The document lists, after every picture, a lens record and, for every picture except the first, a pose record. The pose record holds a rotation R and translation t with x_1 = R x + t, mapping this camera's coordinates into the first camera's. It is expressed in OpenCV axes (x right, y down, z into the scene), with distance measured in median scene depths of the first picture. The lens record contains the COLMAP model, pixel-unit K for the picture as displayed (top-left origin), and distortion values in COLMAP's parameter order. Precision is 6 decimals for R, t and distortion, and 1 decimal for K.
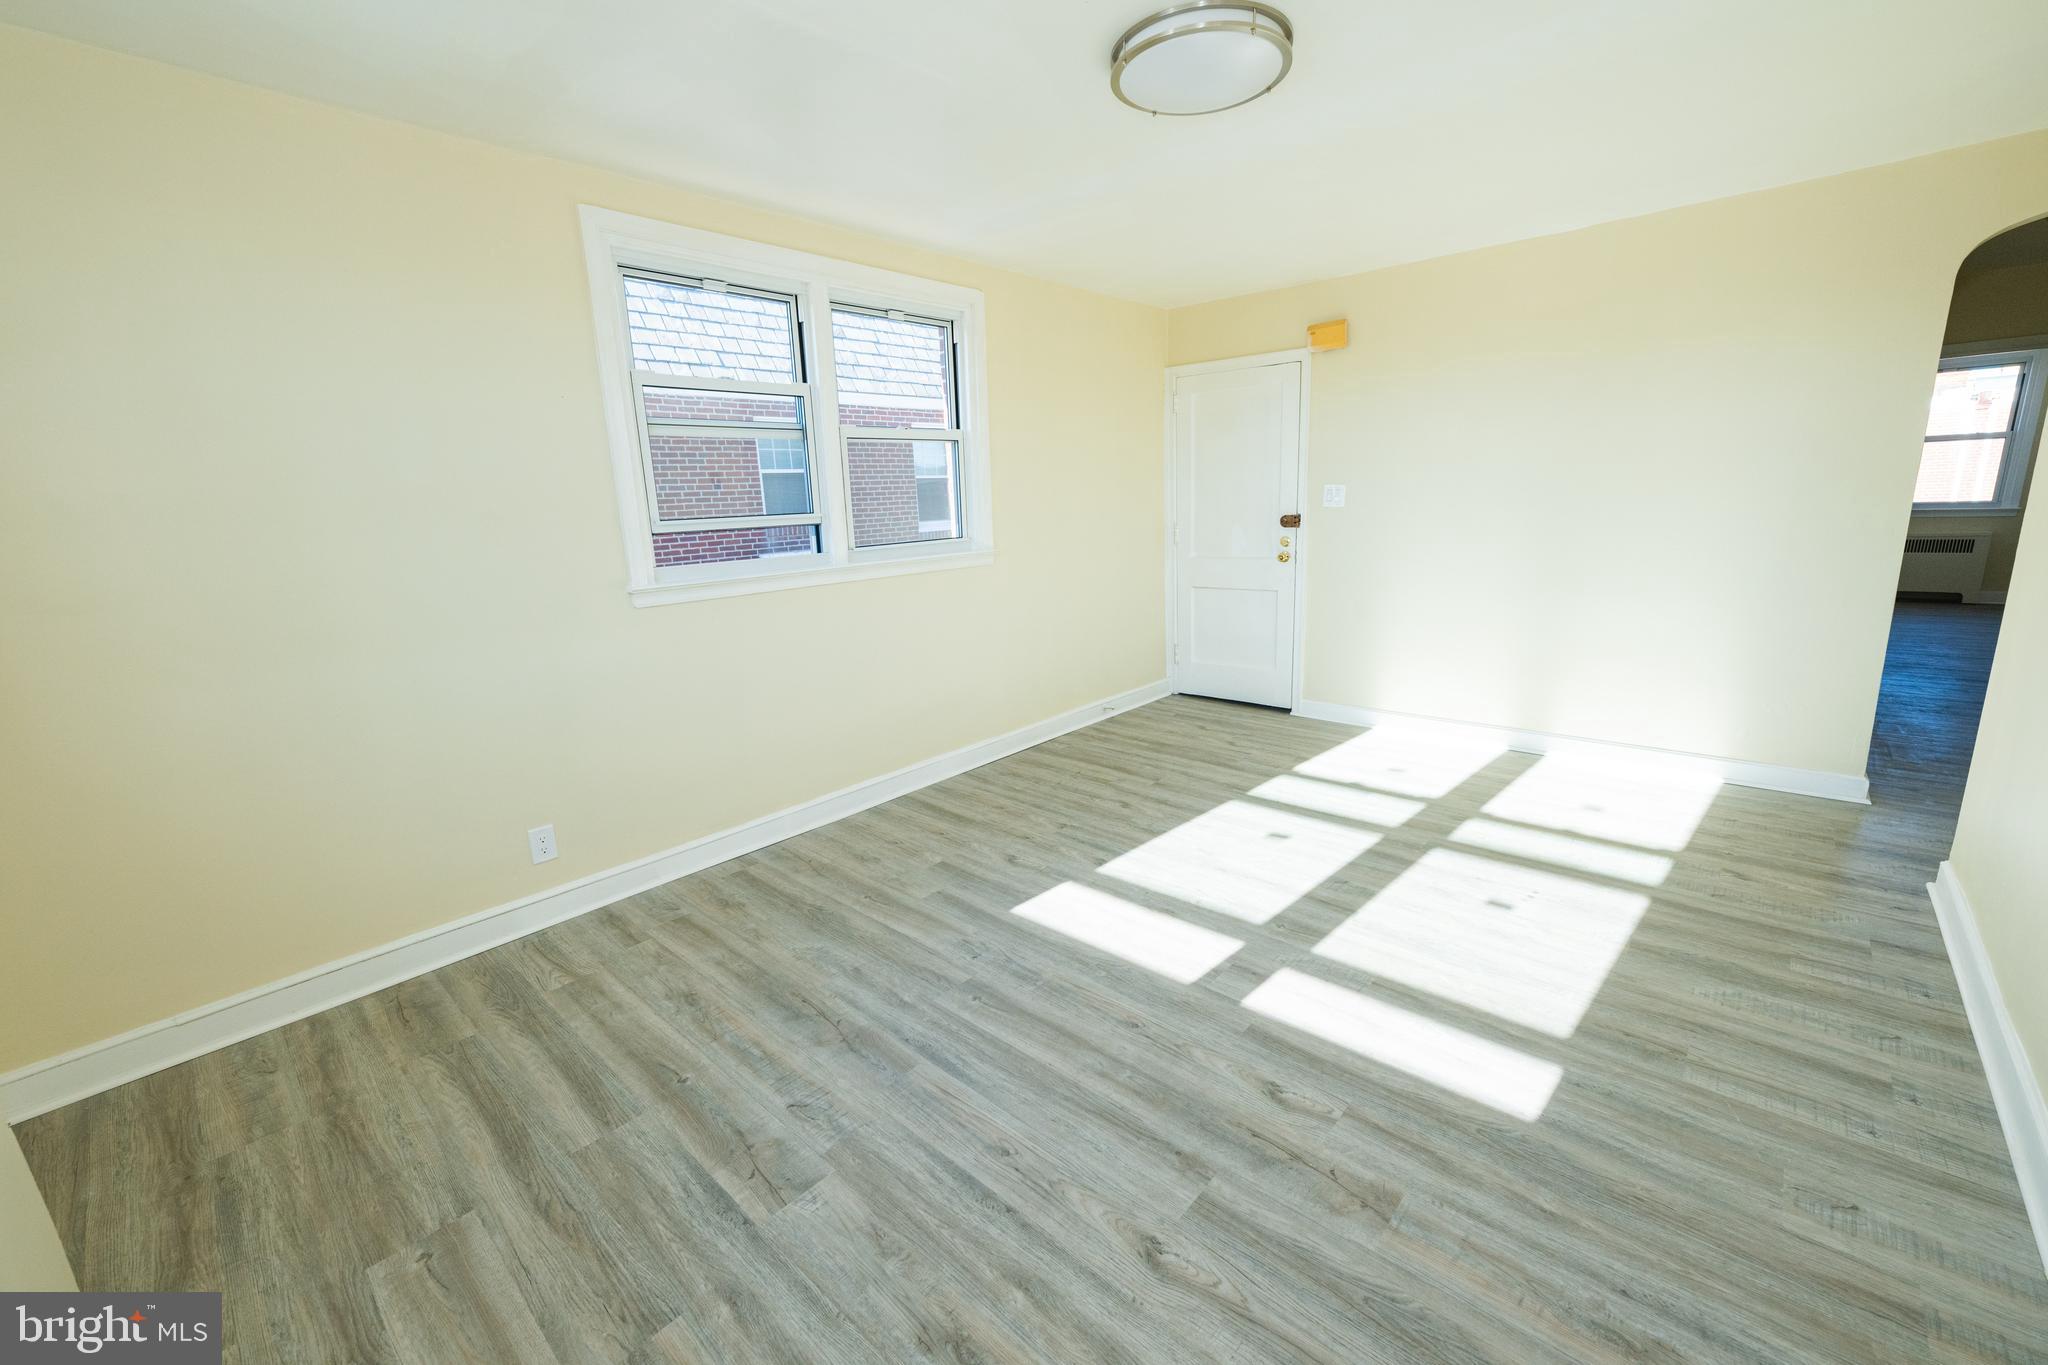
lens RADIAL K [[820.9, 0, 1024.0], [0, 820.9, 682.5], [0, 0, 1]] dist [-0.001297, -0.000191]
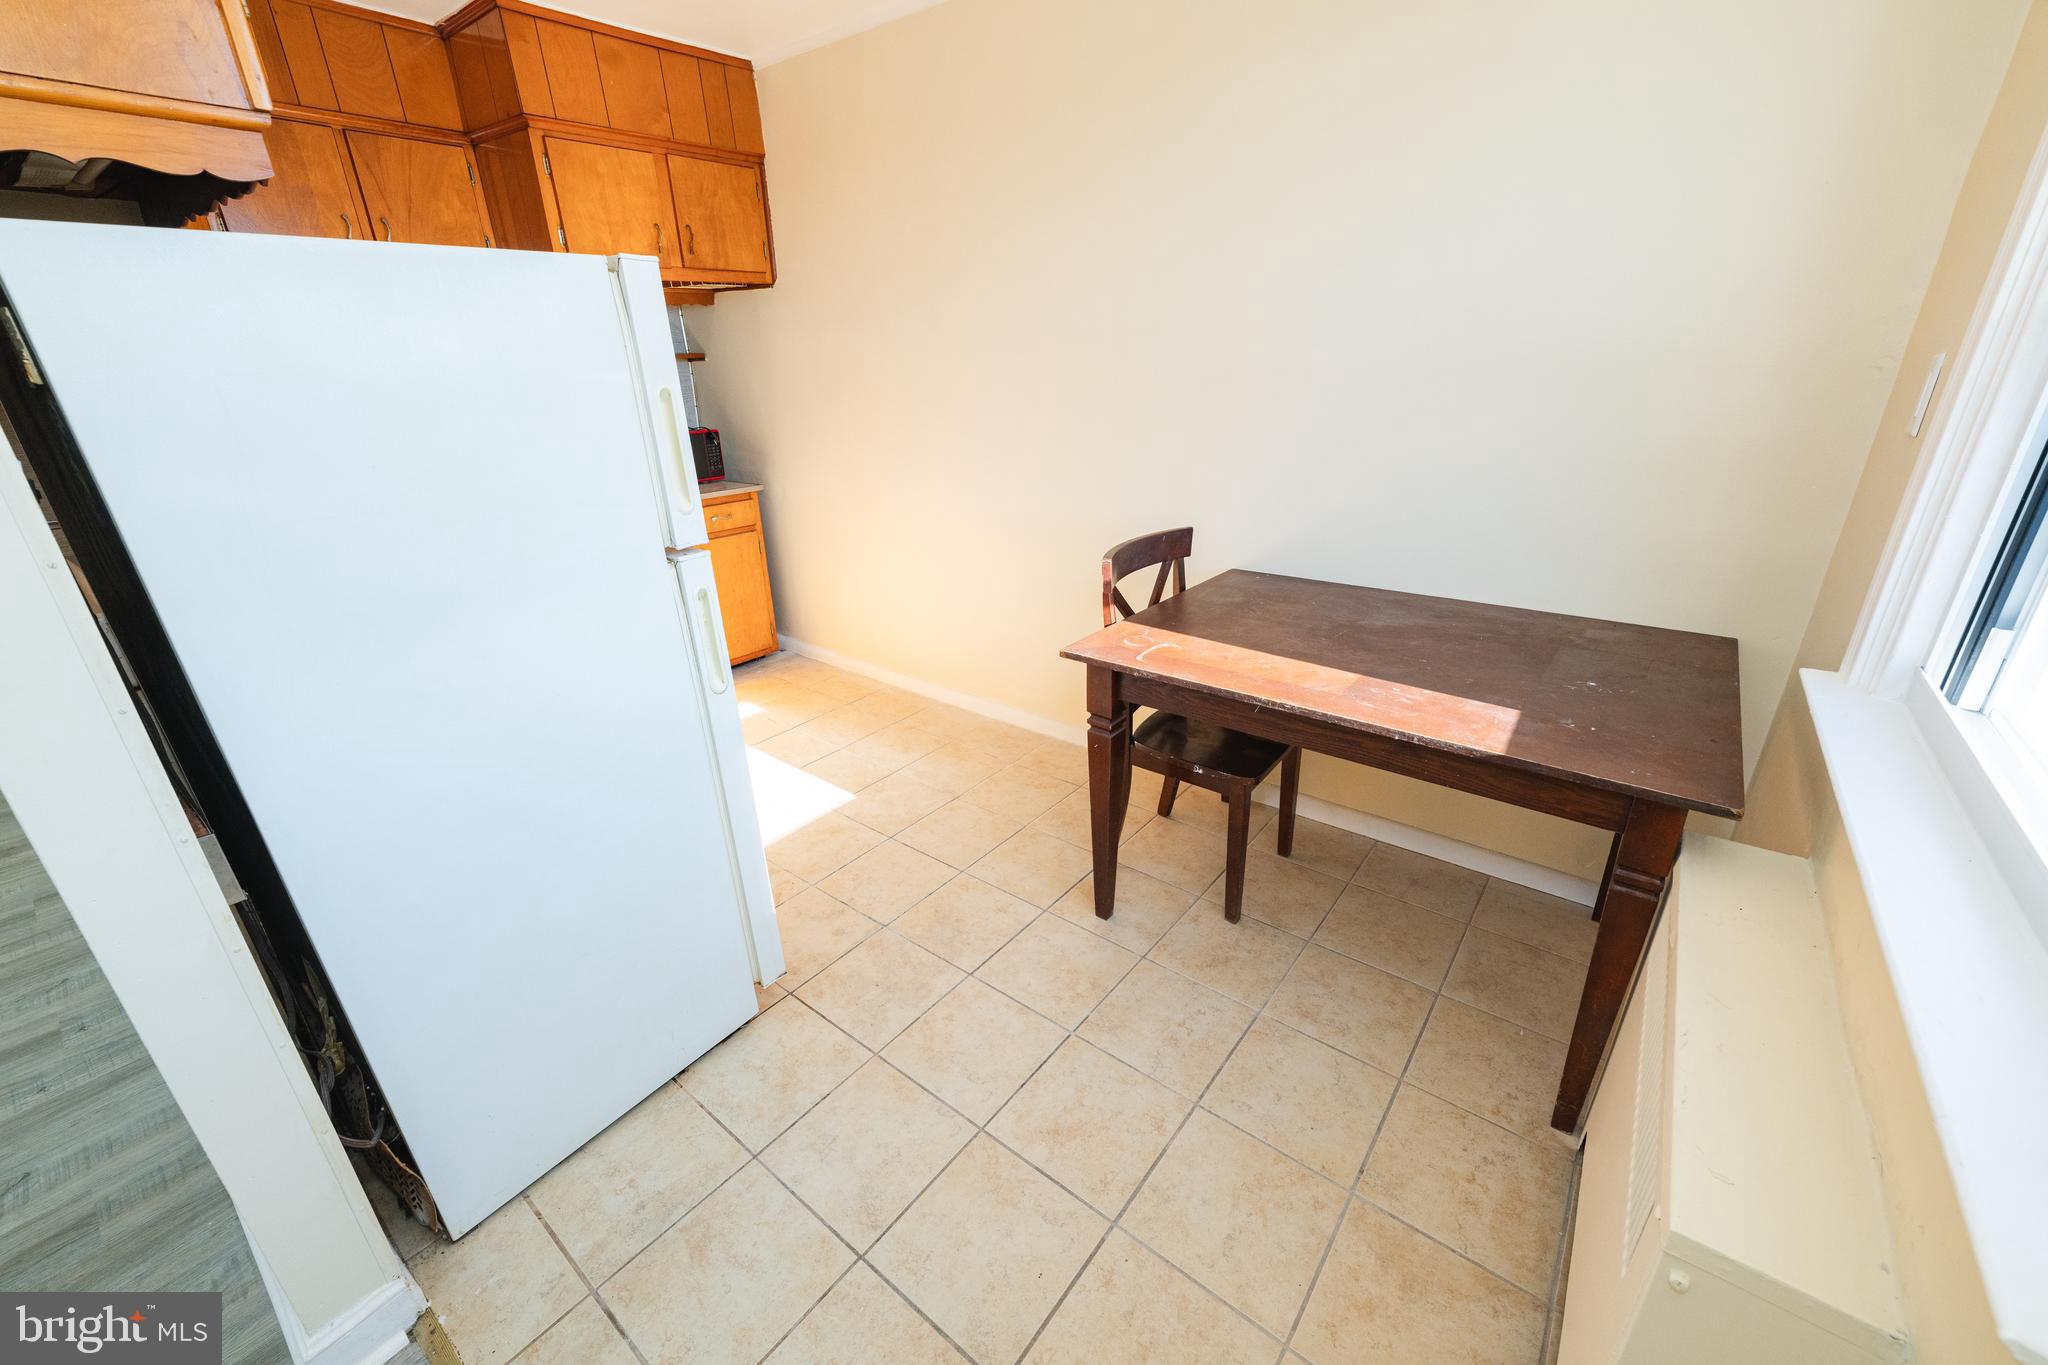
lens RADIAL K [[806.4, 0, 1024.0], [0, 806.4, 682.5], [0, 0, 1]] dist [-0.001416, 0.000101]
pose [[-0.072221, -0.336213, 0.939013, 0.127087], [0.239796, 0.908003, 0.343553, 0.029097], [-0.968133, 0.249983, 0.015046, -0.222083]]
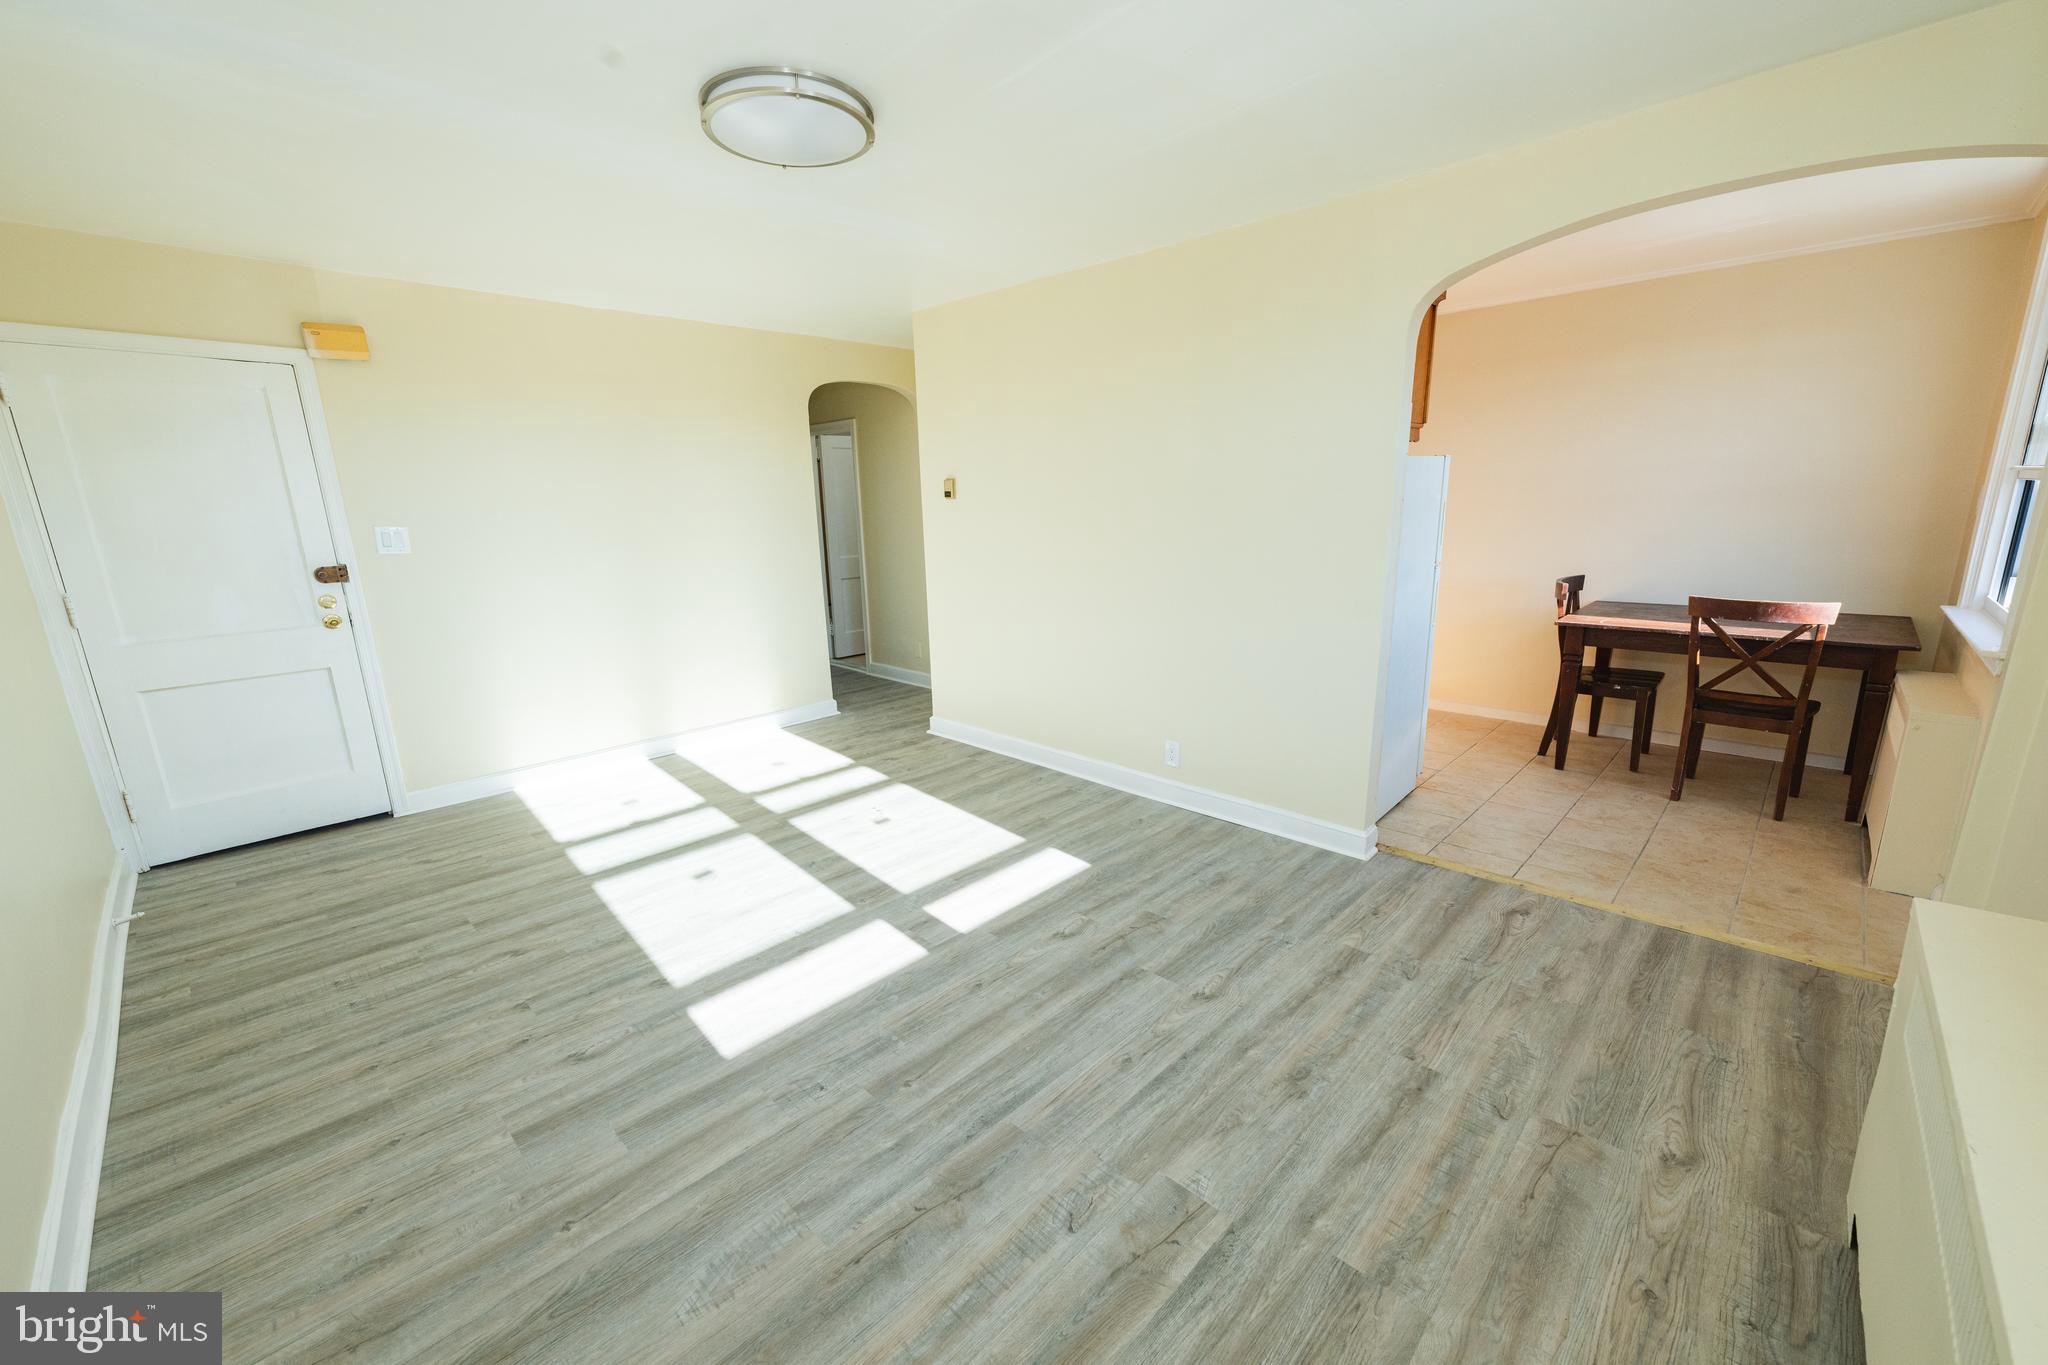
lens RADIAL K [[806.4, 0, 1024.0], [0, 806.4, 682.5], [0, 0, 1]] dist [-0.001416, 0.000101]
pose [[0.040095, -0.185360, 0.981852, -0.794598], [0.242313, 0.955114, 0.170417, -0.144146], [-0.969369, 0.231082, 0.083210, 0.669921]]
